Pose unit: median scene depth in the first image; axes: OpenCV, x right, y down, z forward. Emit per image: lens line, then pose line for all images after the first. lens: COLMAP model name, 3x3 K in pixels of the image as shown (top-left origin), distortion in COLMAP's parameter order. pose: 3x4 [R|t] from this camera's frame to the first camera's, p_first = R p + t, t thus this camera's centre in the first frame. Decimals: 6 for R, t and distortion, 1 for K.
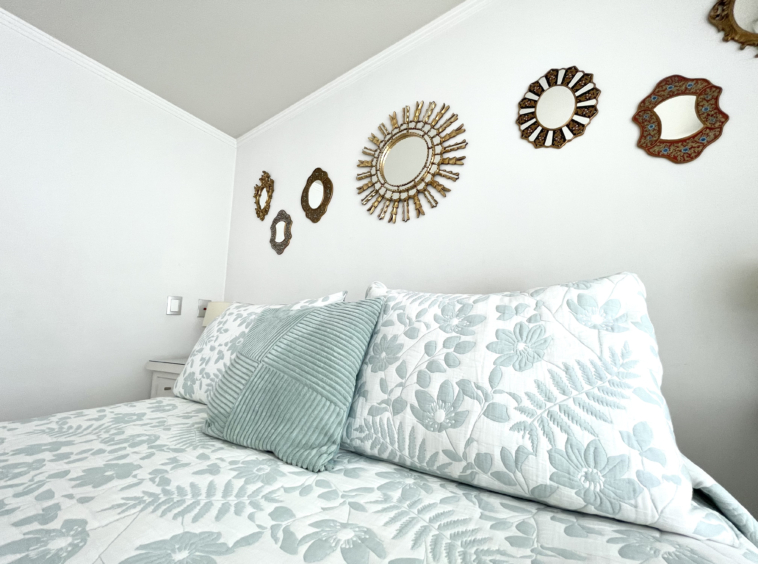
lens RADIAL K [[305.5, 0, 375.0], [0, 305.5, 282.0], [0, 0, 1]] dist [-0.001829, 0.000865]
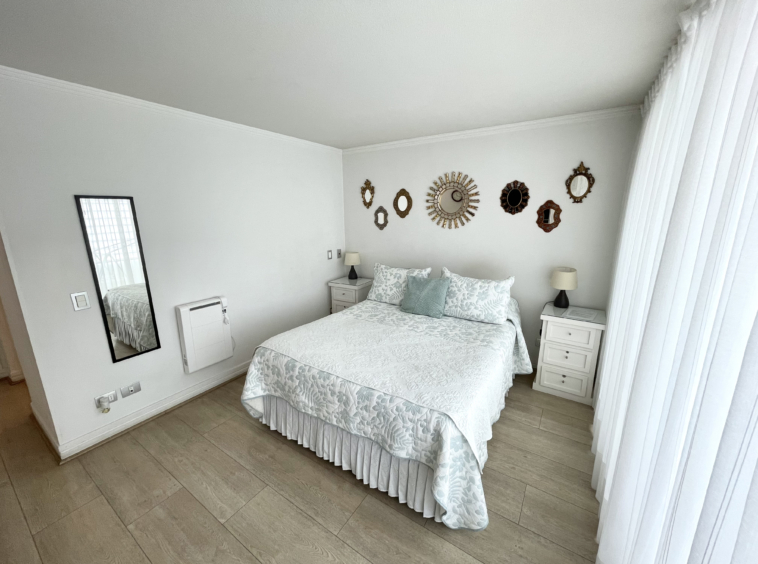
lens RADIAL K [[305.5, 0, 375.8], [0, 305.5, 281.0], [0, 0, 1]] dist [-0.001829, 0.000865]
pose [[0.999873, -0.012854, 0.009443, -0.614256], [0.008360, 0.926566, 0.376039, -0.888290], [-0.013583, -0.375913, 0.926556, -1.635953]]
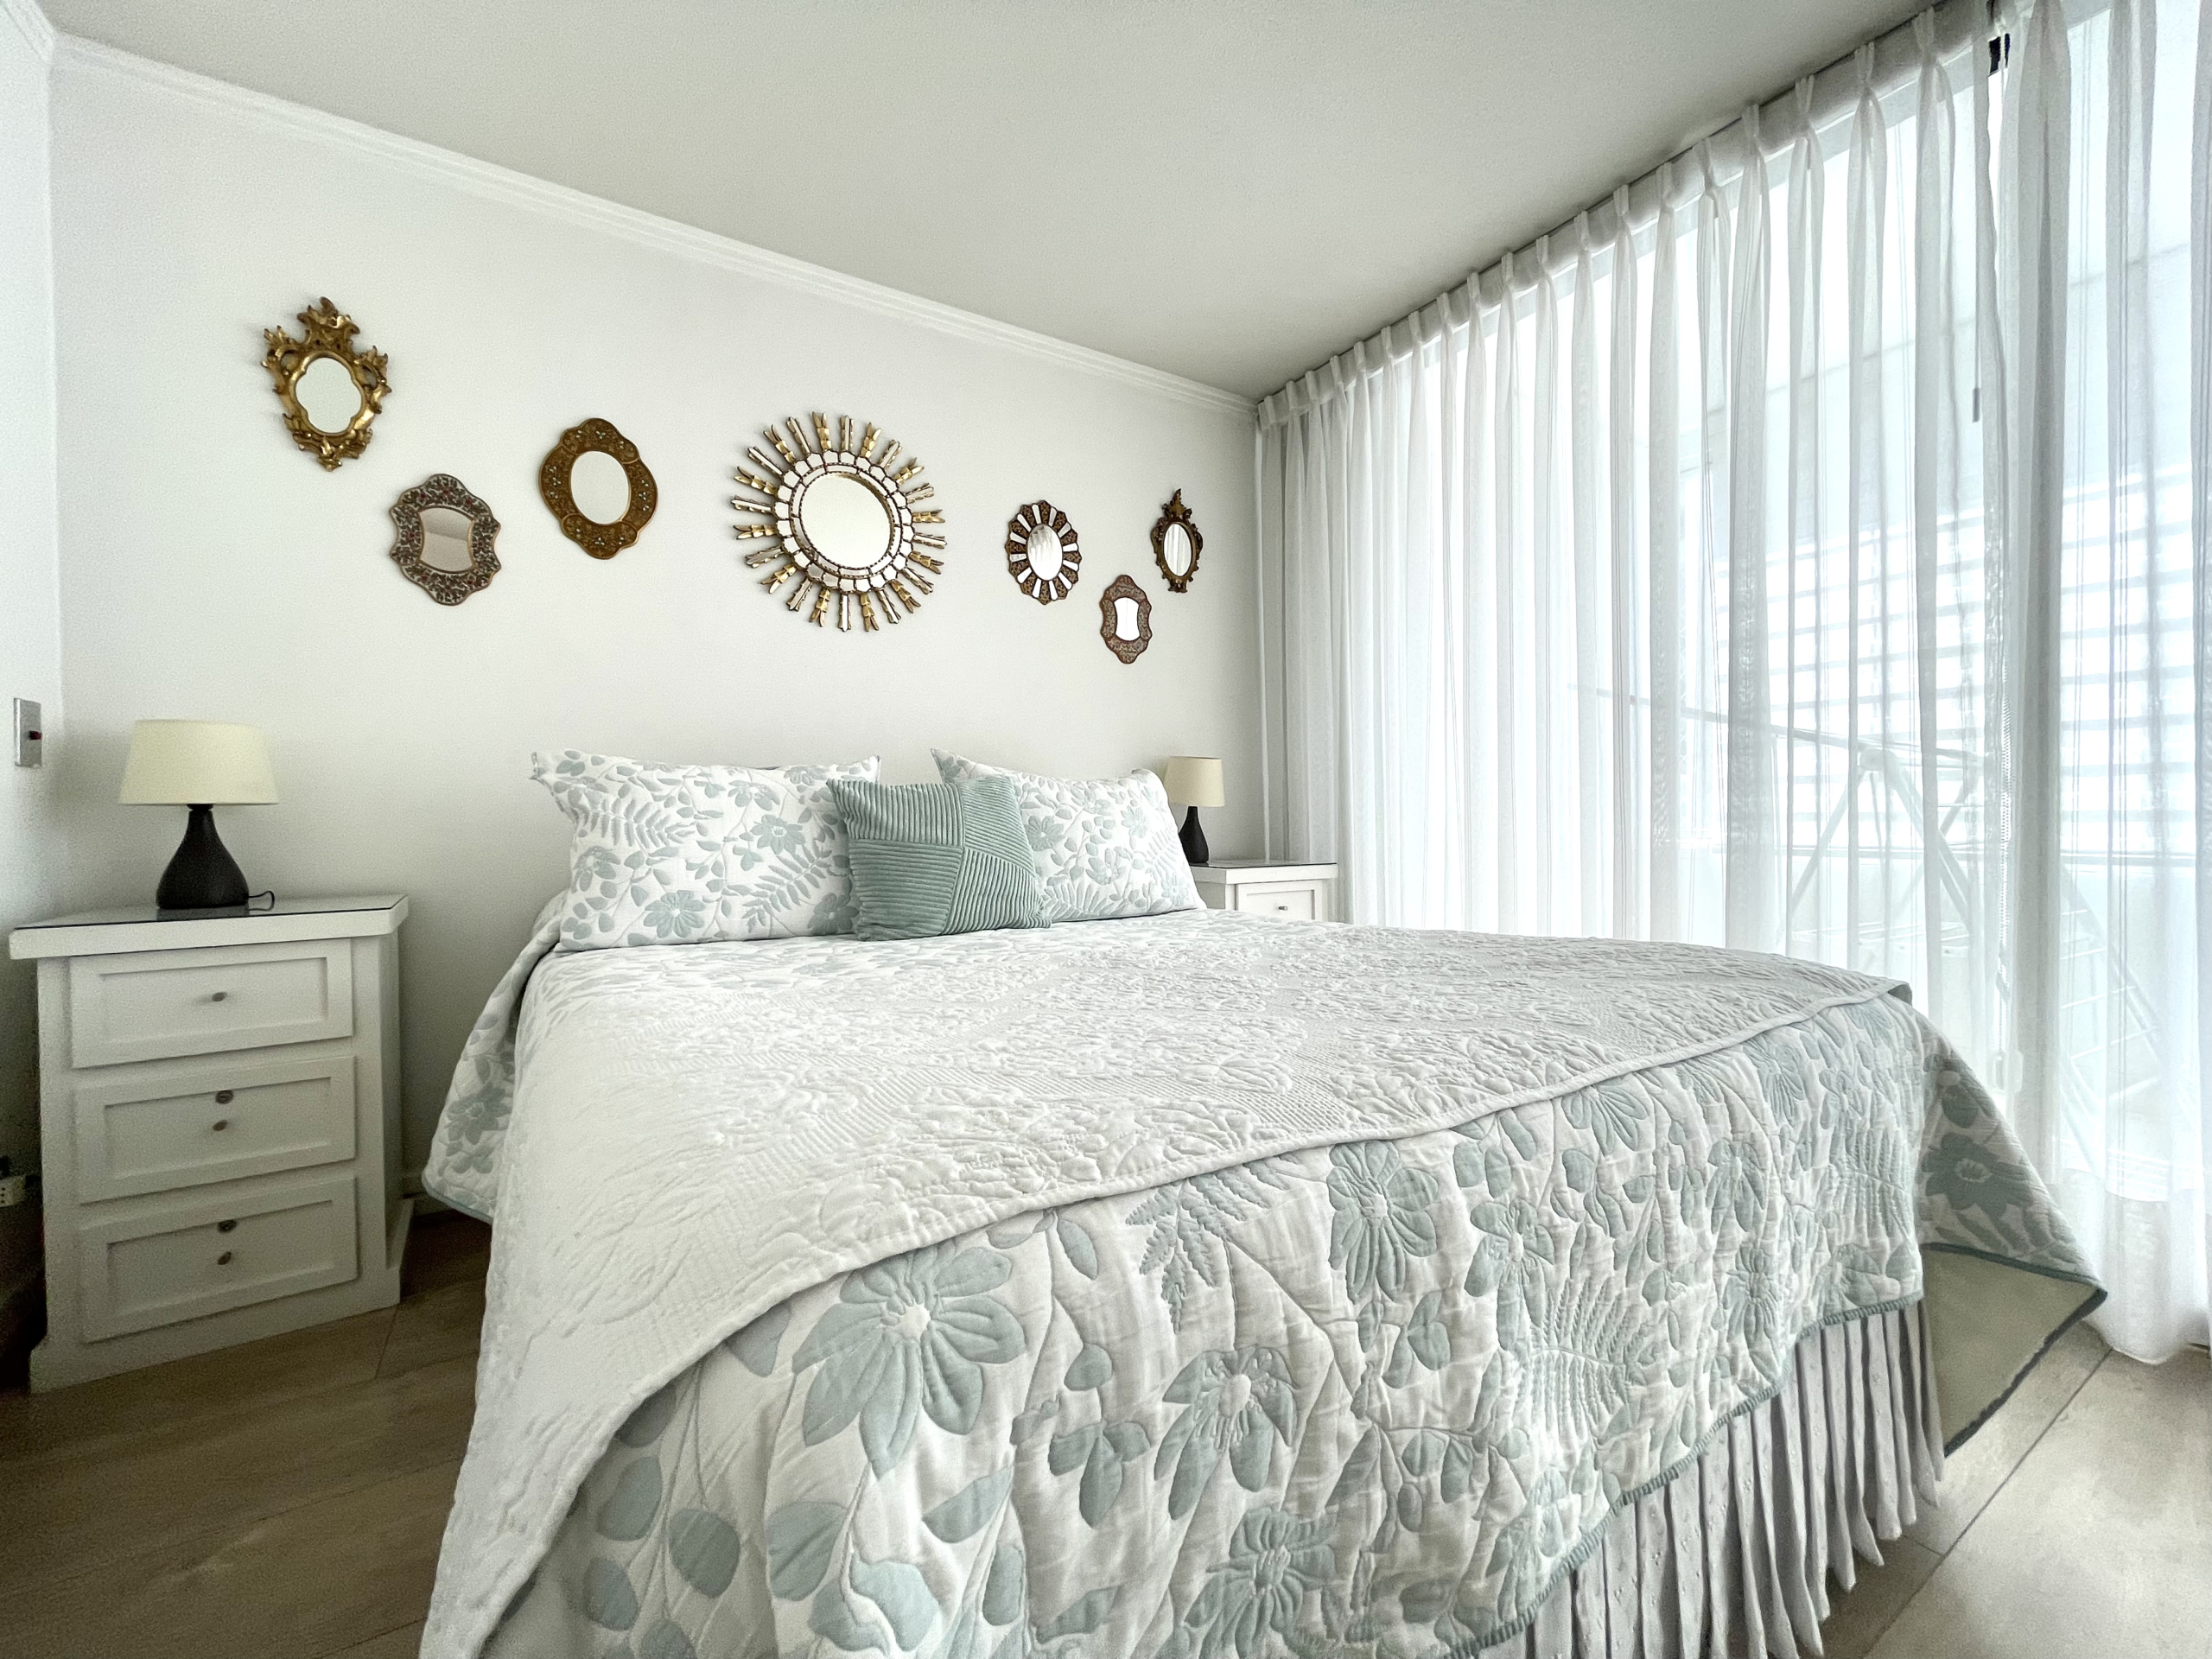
lens RADIAL K [[891.6, 0, 1102.3], [0, 891.6, 825.1], [0, 0, 1]] dist [-0.001829, 0.000865]
pose [[0.408152, -0.015301, 0.912786, -1.584912], [-0.137358, 0.987448, 0.077972, -0.038221], [-0.902521, -0.157203, 0.400927, -0.251457]]
